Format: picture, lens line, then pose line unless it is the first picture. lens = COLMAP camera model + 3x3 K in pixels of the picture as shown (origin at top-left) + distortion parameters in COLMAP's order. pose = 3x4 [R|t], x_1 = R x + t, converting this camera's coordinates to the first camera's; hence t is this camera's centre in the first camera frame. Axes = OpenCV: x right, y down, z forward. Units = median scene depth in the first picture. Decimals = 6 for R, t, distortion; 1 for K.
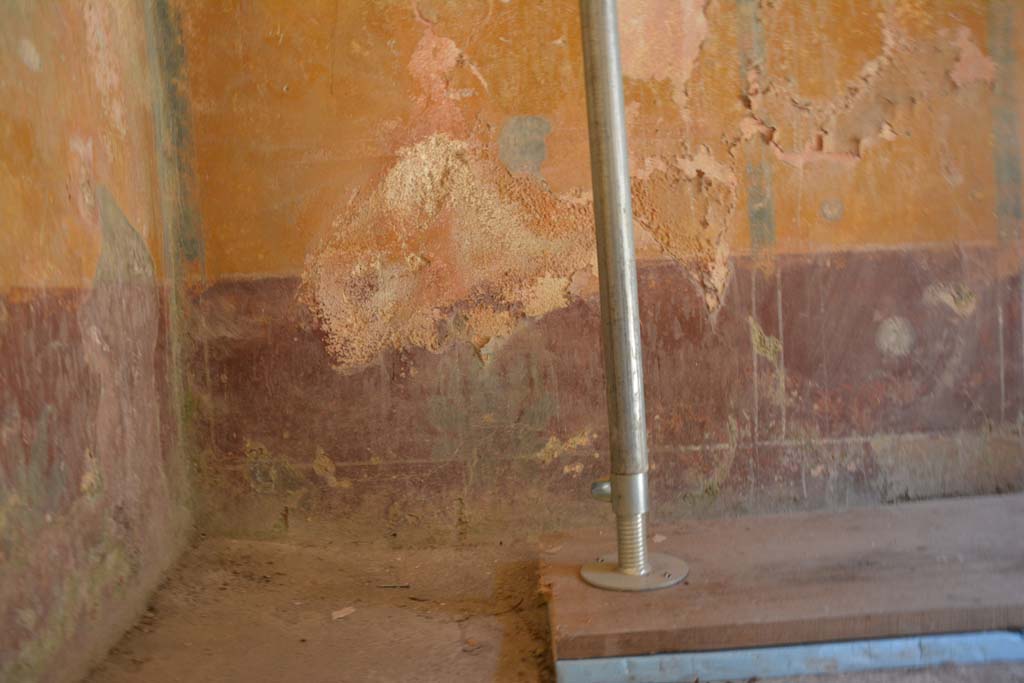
lens RADIAL K [[813.7, 0, 480.6], [0, 813.7, 335.7], [0, 0, 1]] dist [-0.152819, 0.115504]
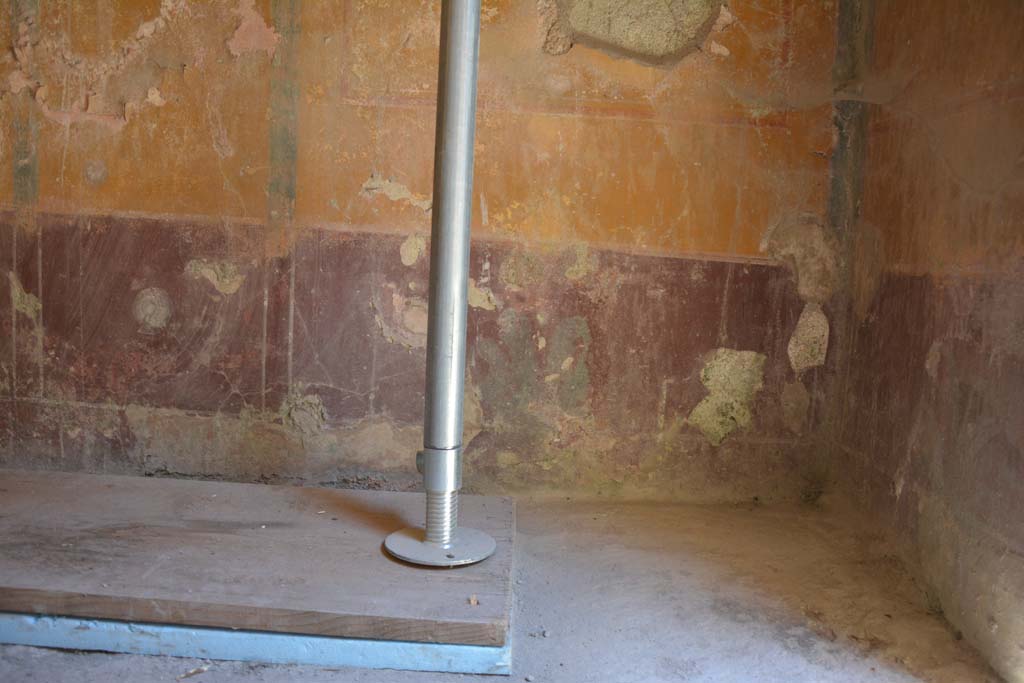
lens RADIAL K [[813.7, 0, 519.4], [0, 813.7, 350.3], [0, 0, 1]] dist [-0.152819, 0.115504]
pose [[0.993210, 0.110921, 0.035083, 0.952151], [-0.112626, 0.992325, 0.051049, -0.048007], [-0.029151, -0.054654, 0.998080, -0.000640]]
